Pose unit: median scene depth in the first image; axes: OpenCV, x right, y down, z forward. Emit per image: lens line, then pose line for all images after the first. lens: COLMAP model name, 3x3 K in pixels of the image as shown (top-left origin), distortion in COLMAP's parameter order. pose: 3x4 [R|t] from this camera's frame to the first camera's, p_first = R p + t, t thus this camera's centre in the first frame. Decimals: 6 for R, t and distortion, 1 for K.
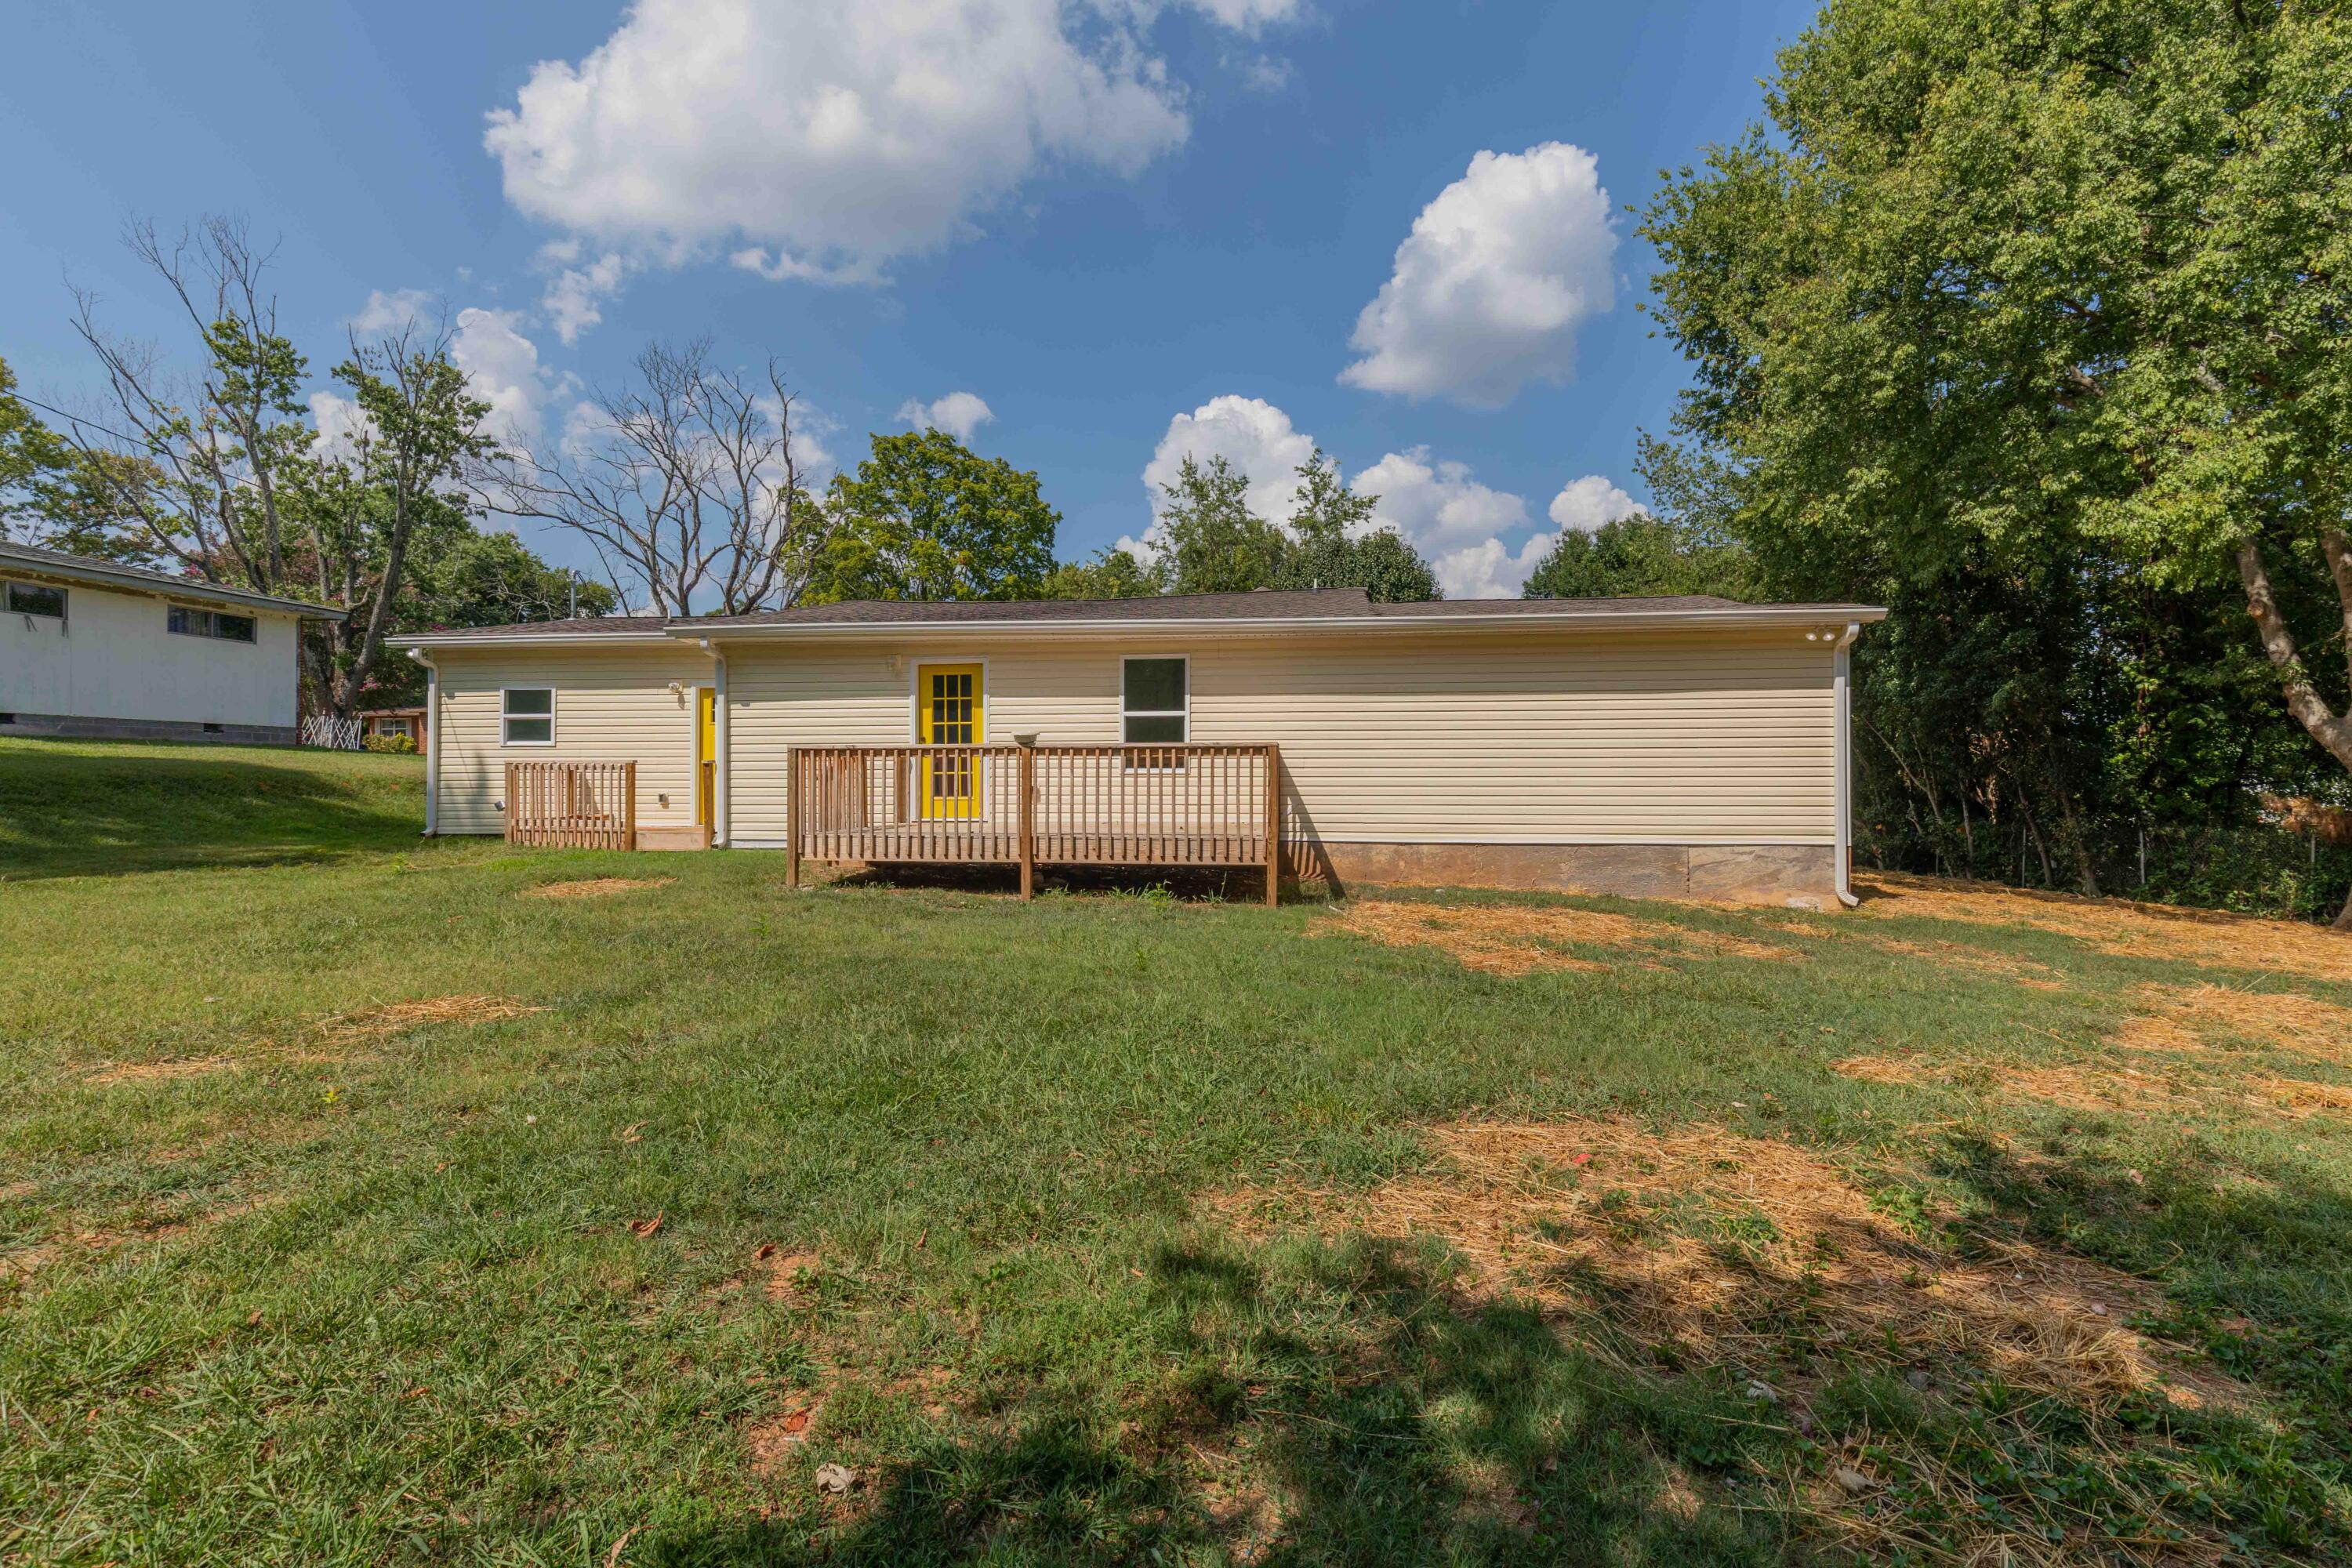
lens RADIAL K [[1076.1, 0, 1174.8], [0, 1076.1, 780.3], [0, 0, 1]] dist [0.009529, -0.000328]
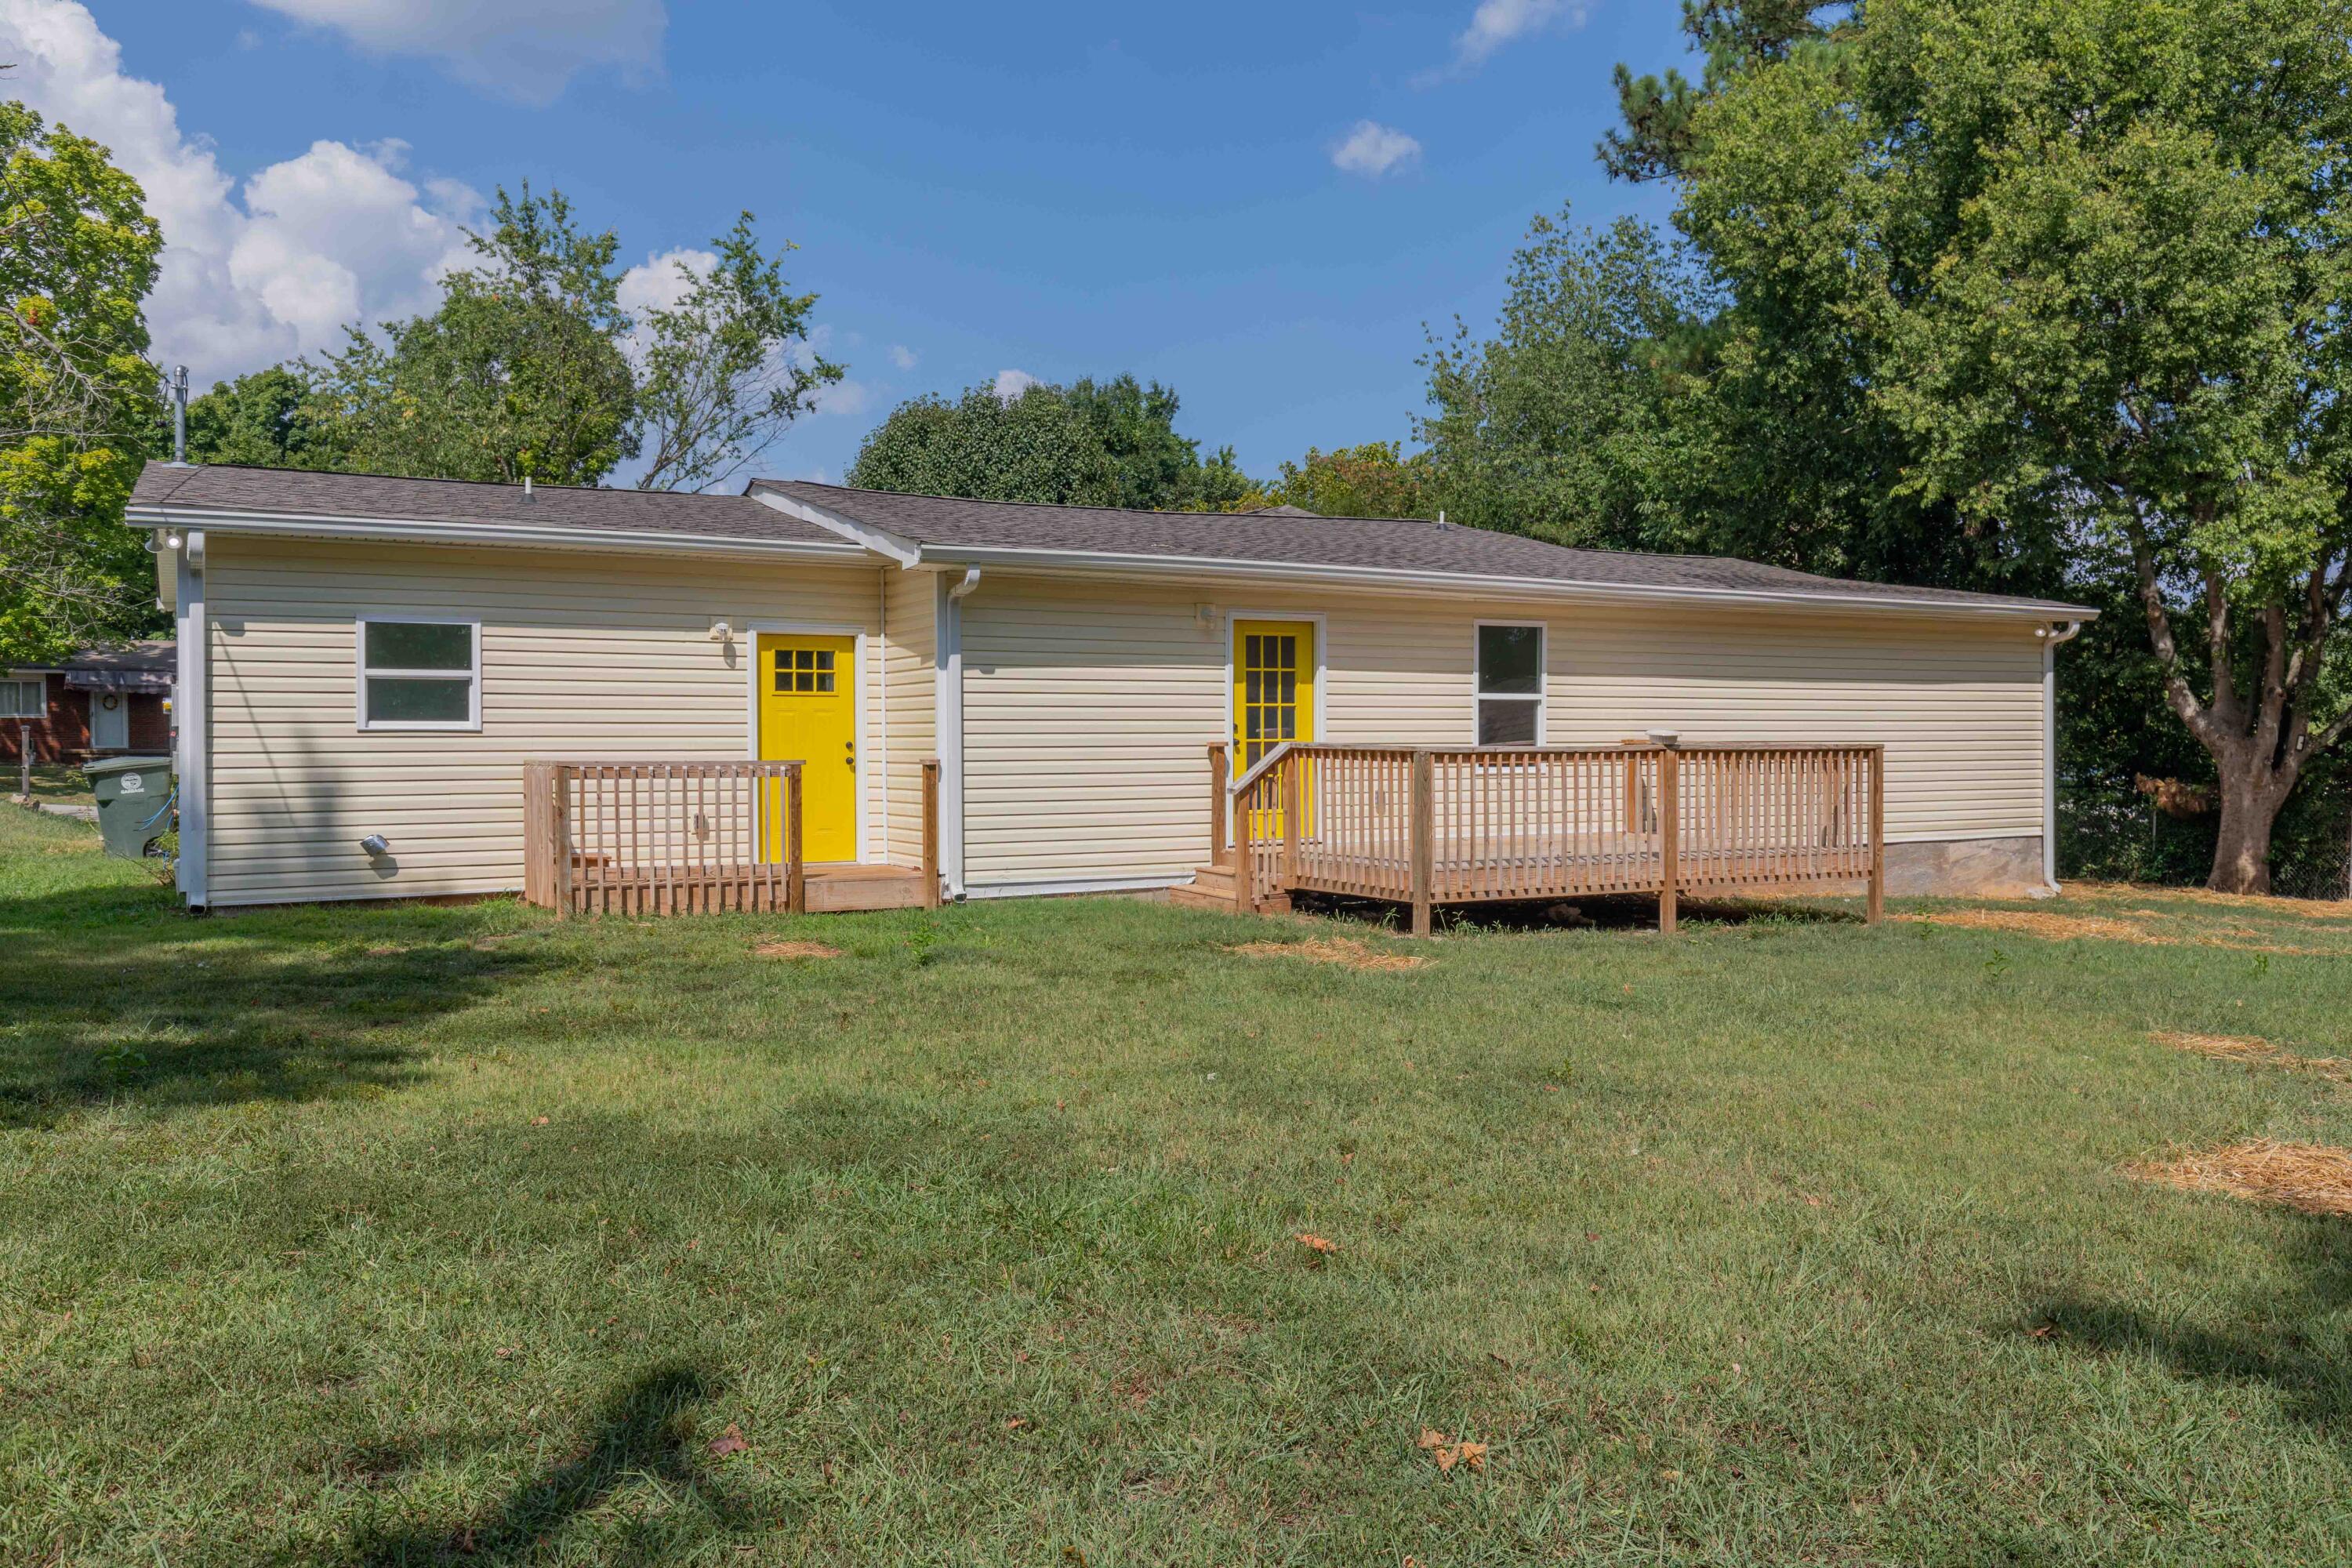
lens RADIAL K [[1815.1, 0, 1175.4], [0, 1815.1, 783.3], [0, 0, 1]] dist [0.018443, 0.002393]
pose [[0.809264, -0.016552, 0.587212, -0.957385], [0.003677, 0.999726, 0.023113, -0.029316], [-0.587434, -0.016545, 0.809103, 0.074919]]
